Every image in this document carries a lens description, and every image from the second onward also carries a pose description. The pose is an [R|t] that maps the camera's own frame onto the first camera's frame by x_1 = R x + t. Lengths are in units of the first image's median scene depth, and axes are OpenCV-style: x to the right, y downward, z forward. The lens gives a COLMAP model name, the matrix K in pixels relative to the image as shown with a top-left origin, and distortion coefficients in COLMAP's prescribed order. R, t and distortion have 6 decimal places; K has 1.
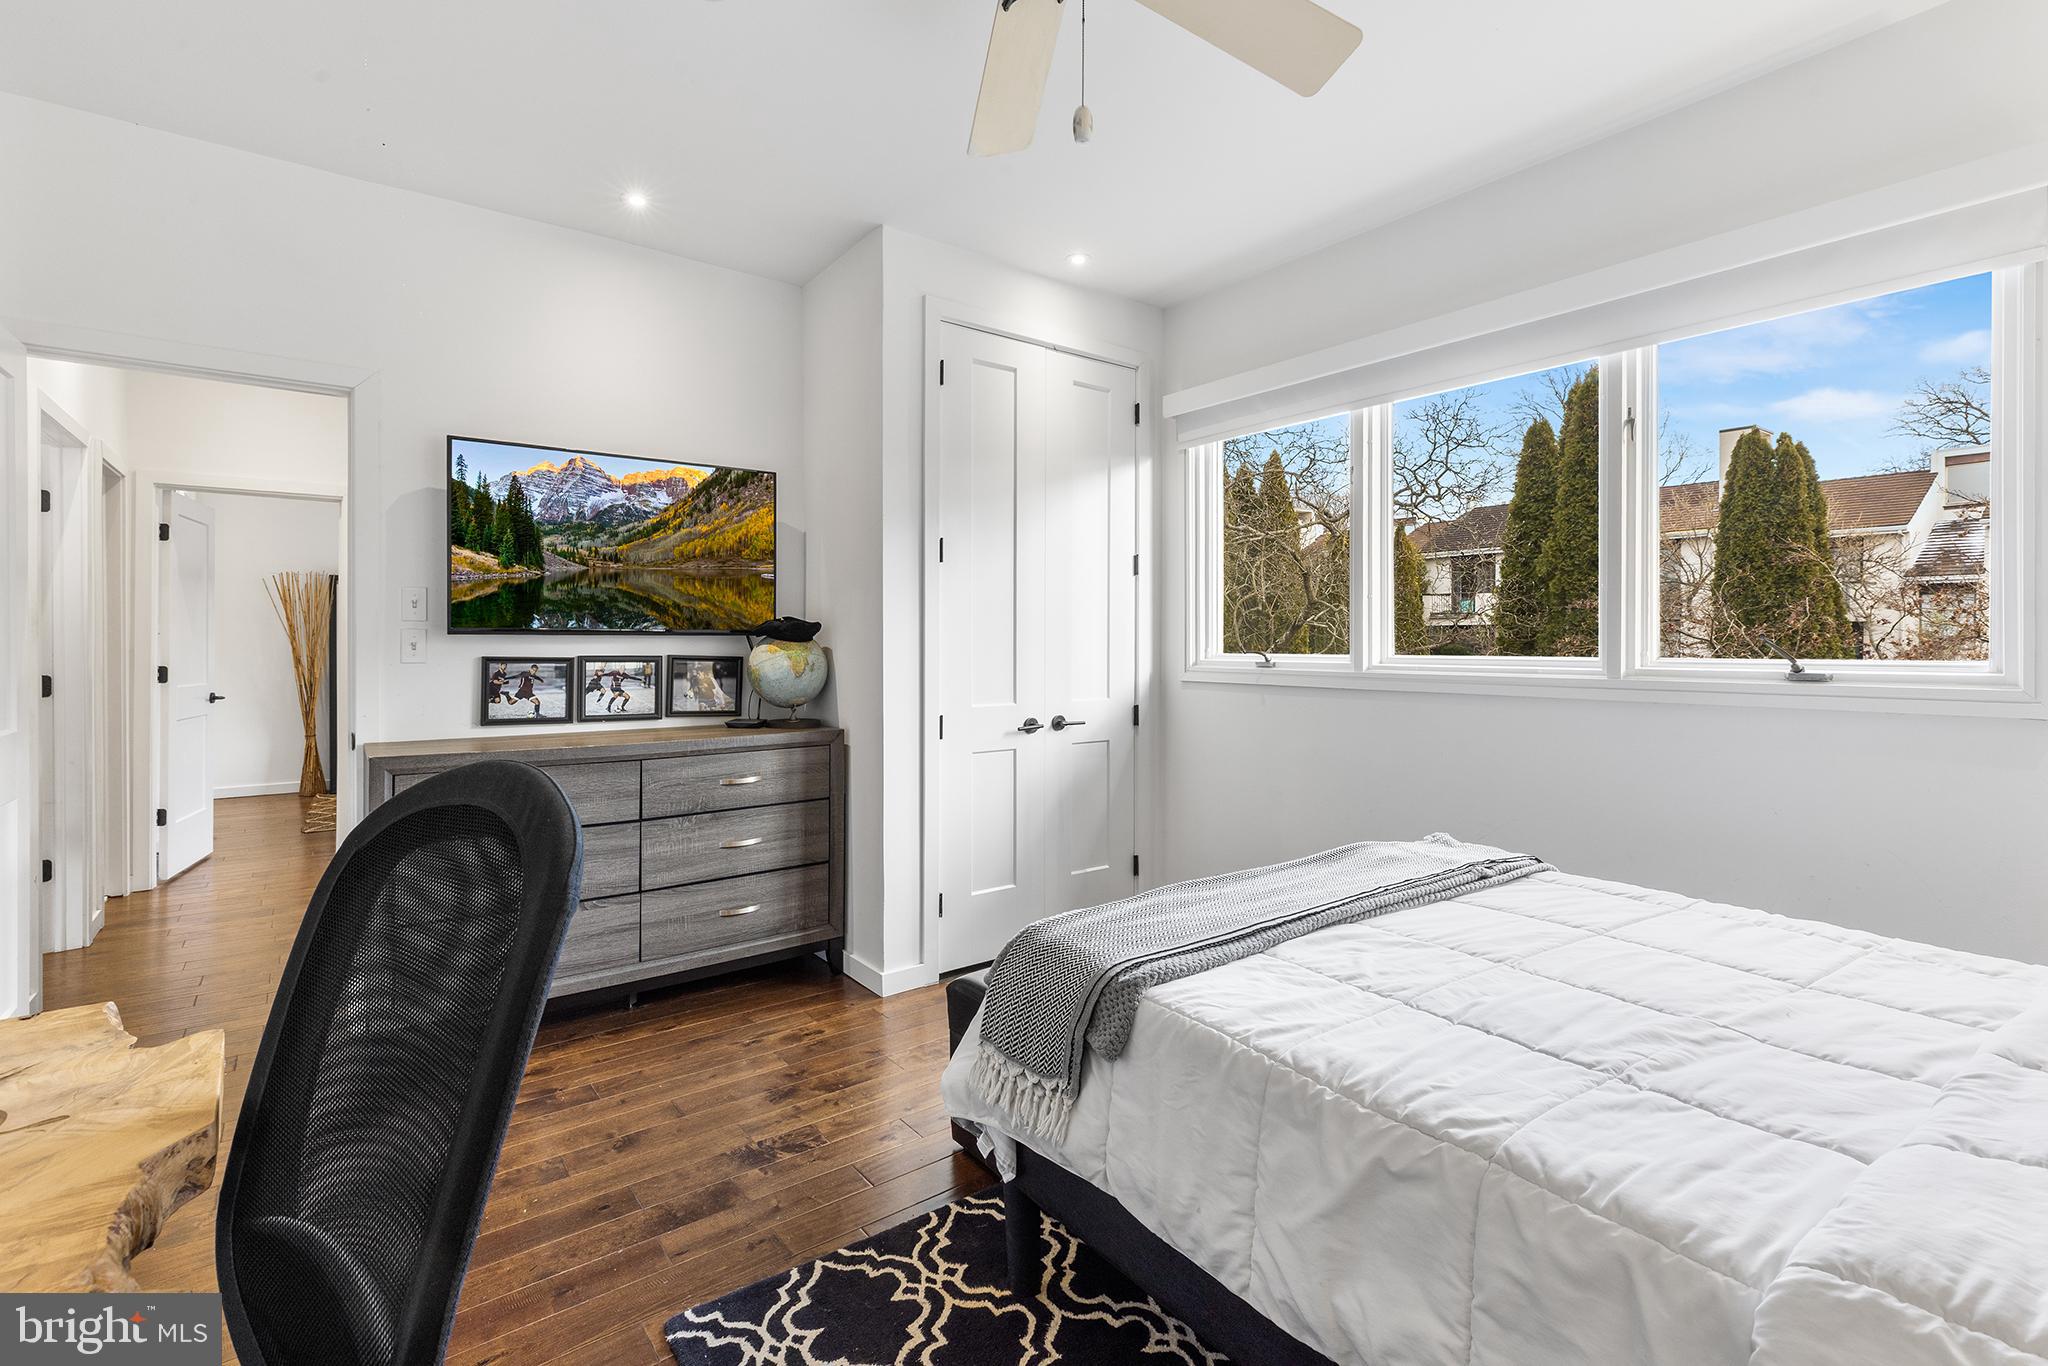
lens RADIAL K [[929.8, 0, 1035.5], [0, 929.8, 648.8], [0, 0, 1]] dist [-0.014013, -0.000587]
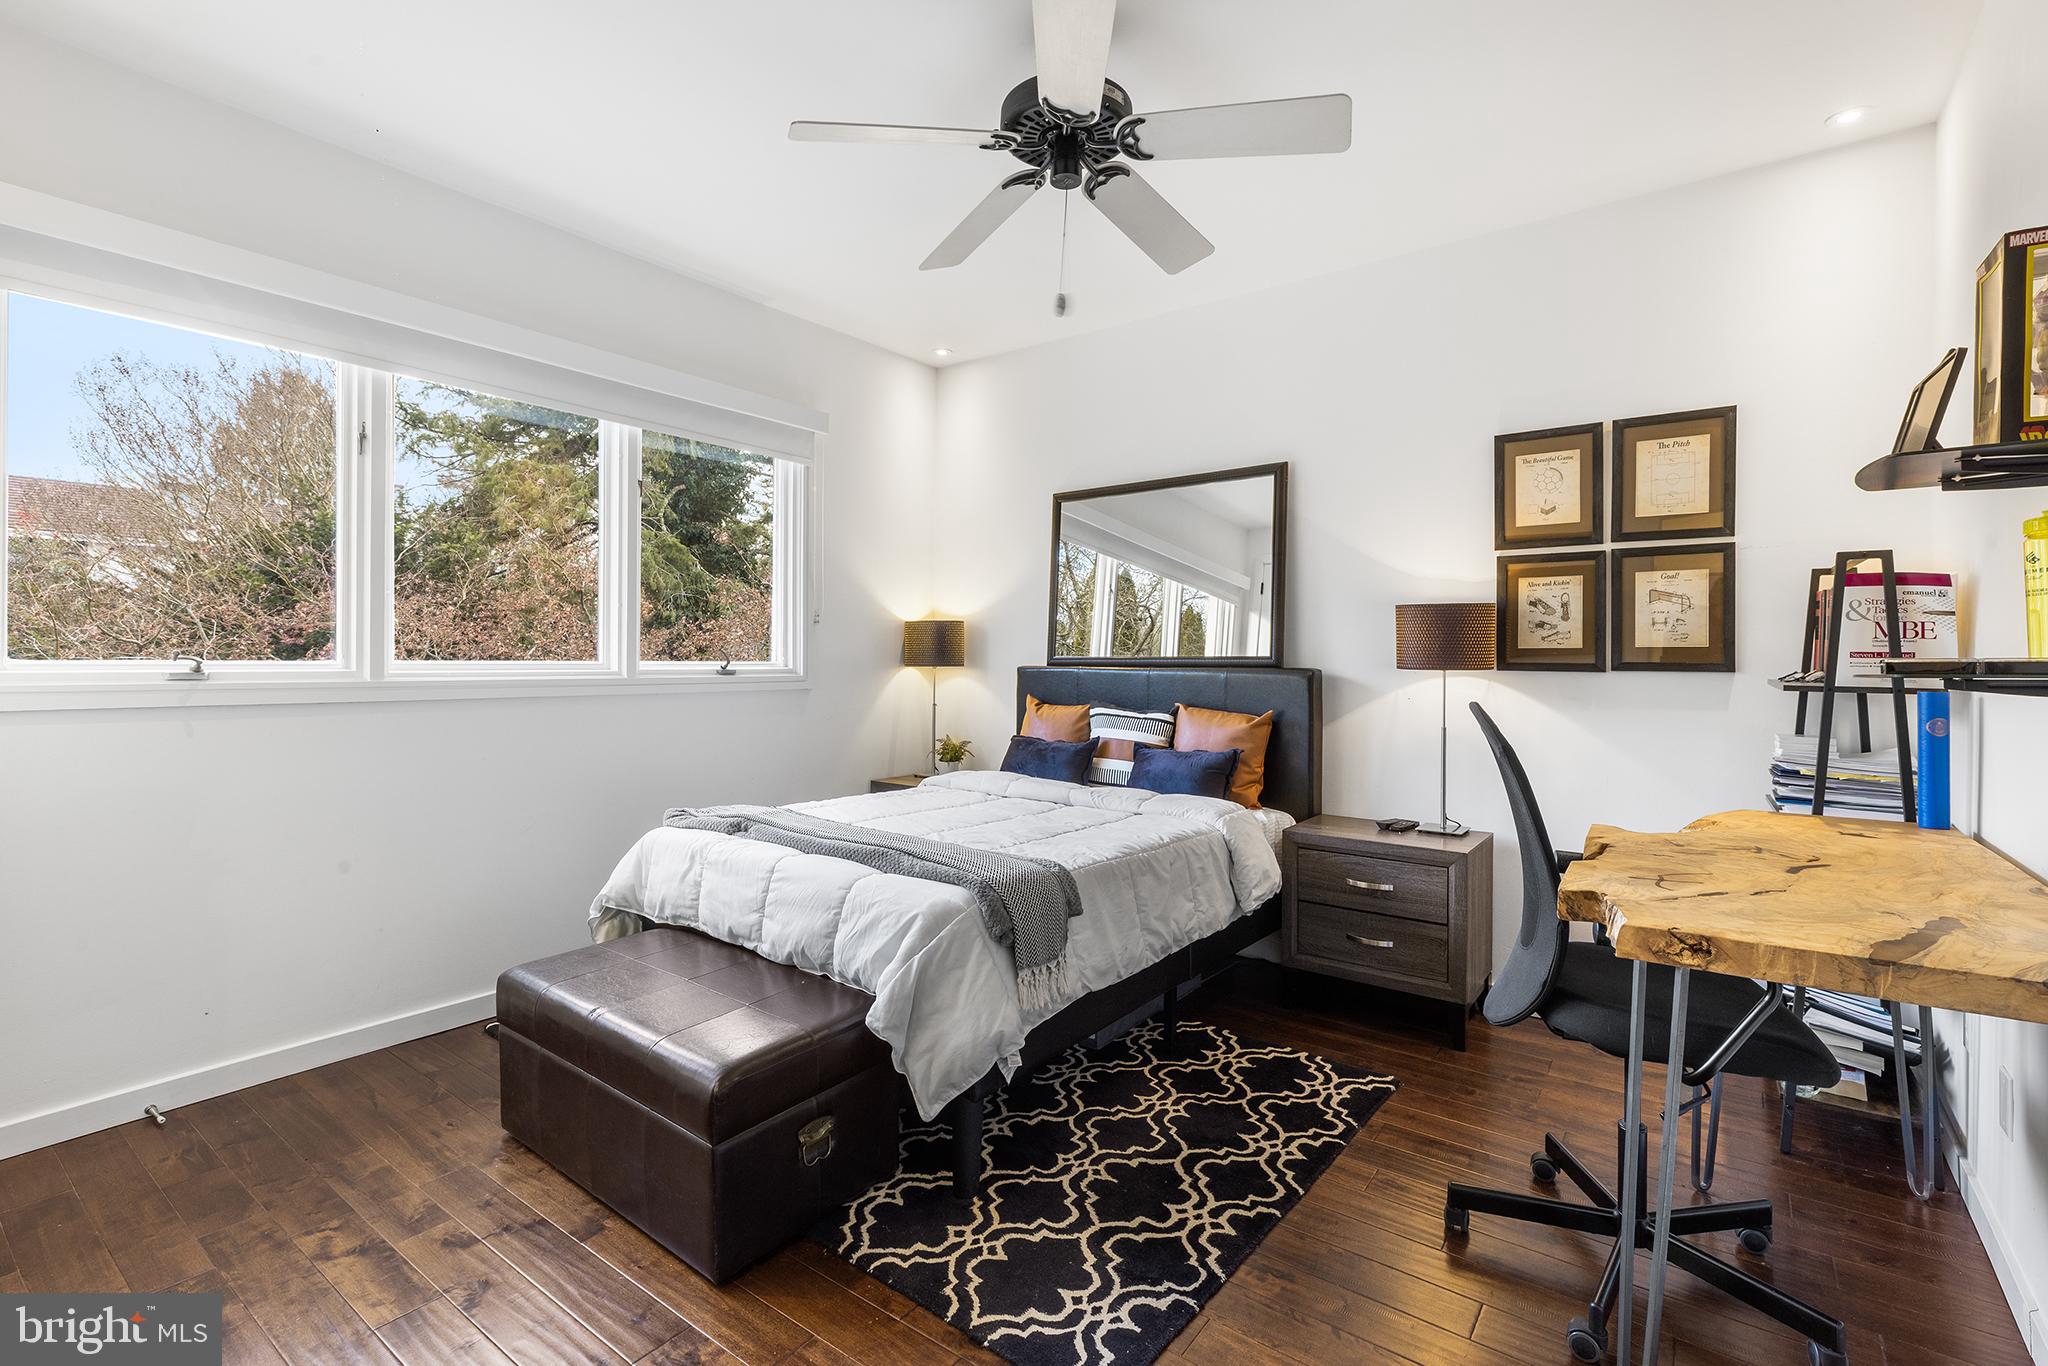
lens RADIAL K [[929.8, 0, 1024.7], [0, 929.8, 667.6], [0, 0, 1]] dist [-0.014013, -0.000587]
pose [[-0.269995, -0.016010, 0.962729, -1.144692], [-0.004605, 0.999872, 0.015337, -0.004882], [-0.962851, -0.000292, -0.270034, 1.220193]]
